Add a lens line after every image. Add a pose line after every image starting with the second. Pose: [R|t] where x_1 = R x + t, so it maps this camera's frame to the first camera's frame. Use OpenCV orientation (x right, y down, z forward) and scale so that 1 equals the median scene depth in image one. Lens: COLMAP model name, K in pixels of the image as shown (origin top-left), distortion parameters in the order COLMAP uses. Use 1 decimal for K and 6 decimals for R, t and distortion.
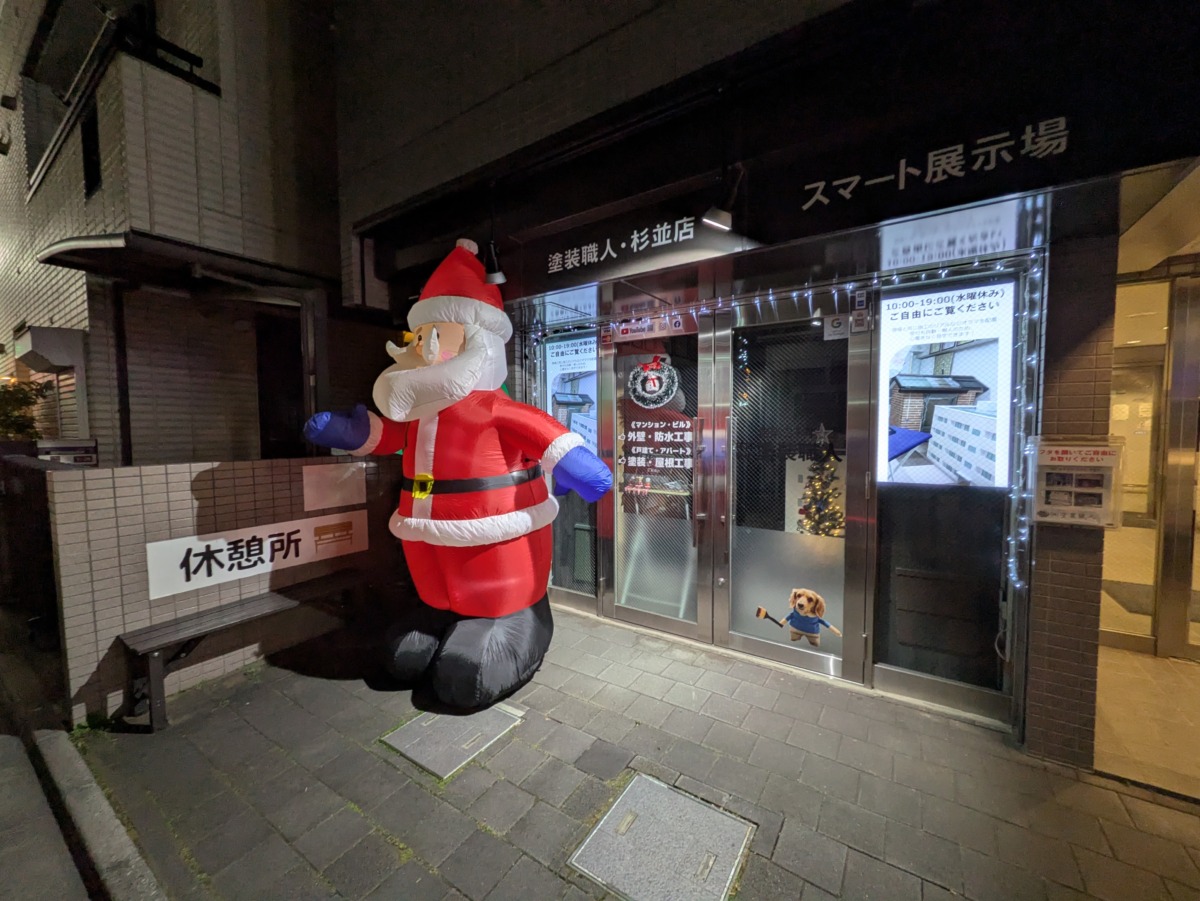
lens RADIAL K [[476.2, 0, 596.8], [0, 476.2, 450.8], [0, 0, 1]] dist [0.000627, 0.000496]
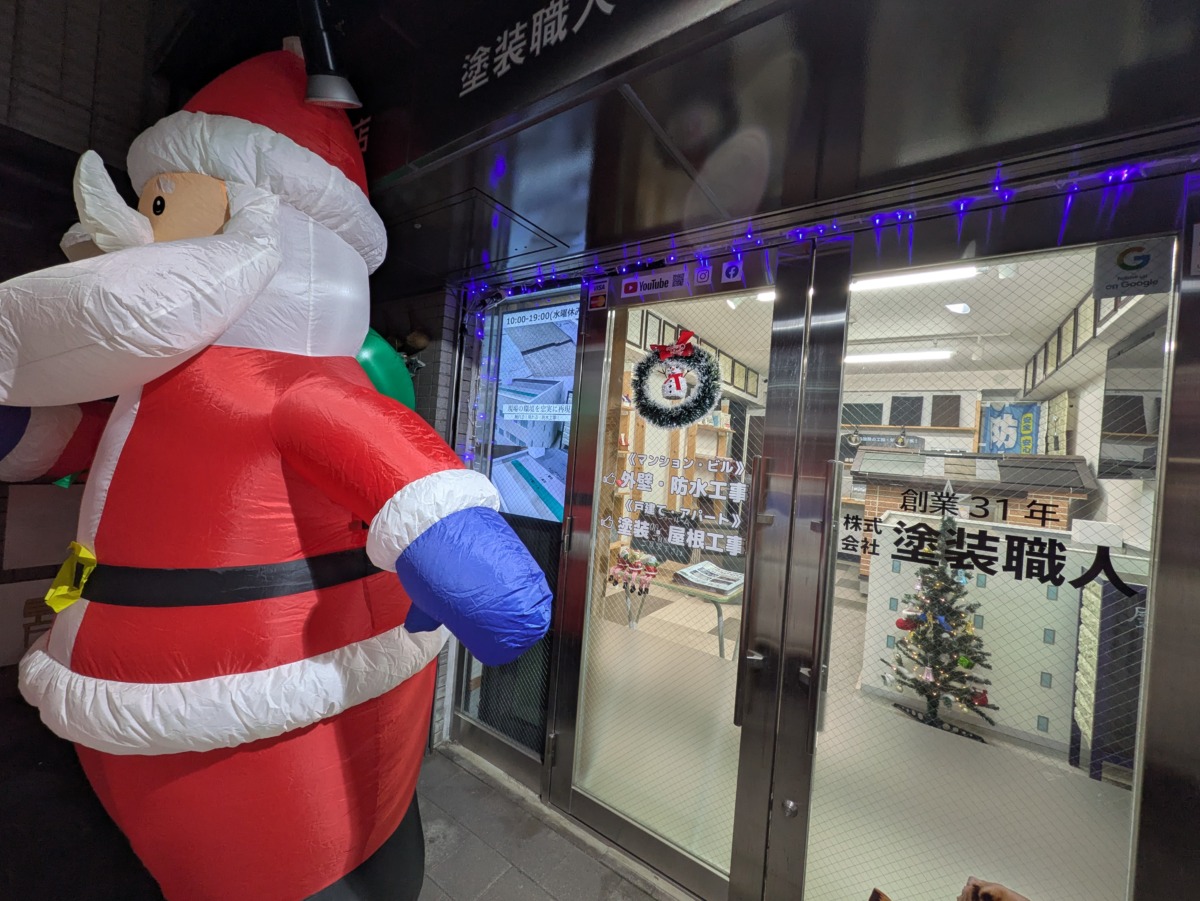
lens RADIAL K [[476.2, 0, 595.5], [0, 476.2, 449.7], [0, 0, 1]] dist [0.000627, 0.000496]
pose [[0.996257, 0.083822, -0.021096, 0.059186], [-0.084889, 0.994808, -0.056136, -0.041108], [0.016281, 0.057717, 0.998200, 0.599877]]
